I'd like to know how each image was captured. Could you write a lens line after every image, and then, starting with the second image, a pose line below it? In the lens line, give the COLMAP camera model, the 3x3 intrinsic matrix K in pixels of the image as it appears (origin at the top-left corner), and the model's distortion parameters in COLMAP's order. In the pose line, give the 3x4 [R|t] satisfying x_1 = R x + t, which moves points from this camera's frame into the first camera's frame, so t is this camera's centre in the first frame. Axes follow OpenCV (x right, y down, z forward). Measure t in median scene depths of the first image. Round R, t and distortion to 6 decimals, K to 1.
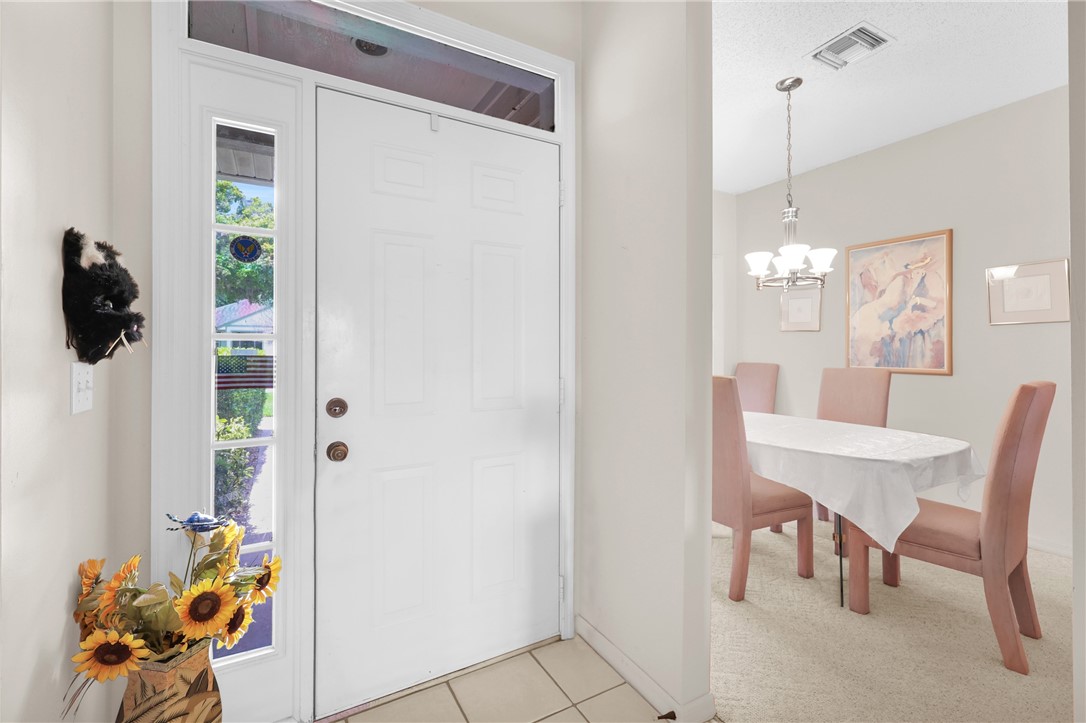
lens RADIAL K [[444.8, 0, 542.2], [0, 444.8, 354.6], [0, 0, 1]] dist [0.003509, 0.000300]
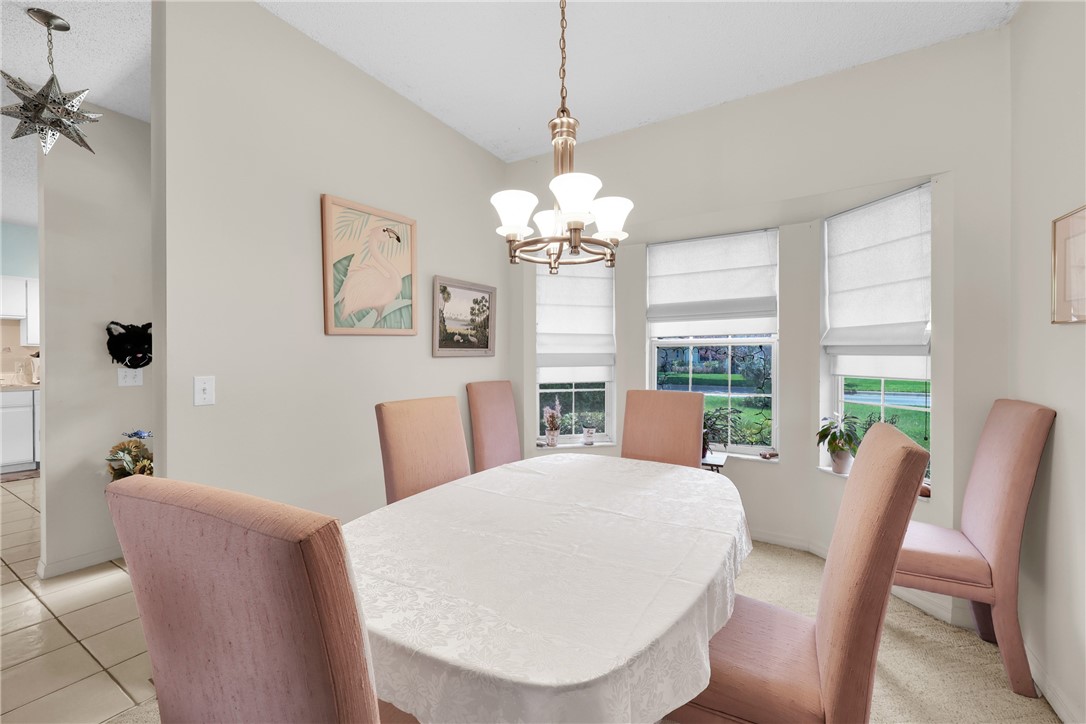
lens RADIAL K [[444.8, 0, 545.6], [0, 444.8, 369.2], [0, 0, 1]] dist [0.003509, 0.000300]
pose [[0.891987, 0.006062, 0.452020, 0.283752], [-0.004311, 0.999979, -0.004905, -0.010652], [-0.452040, 0.002426, 0.891994, 0.510864]]
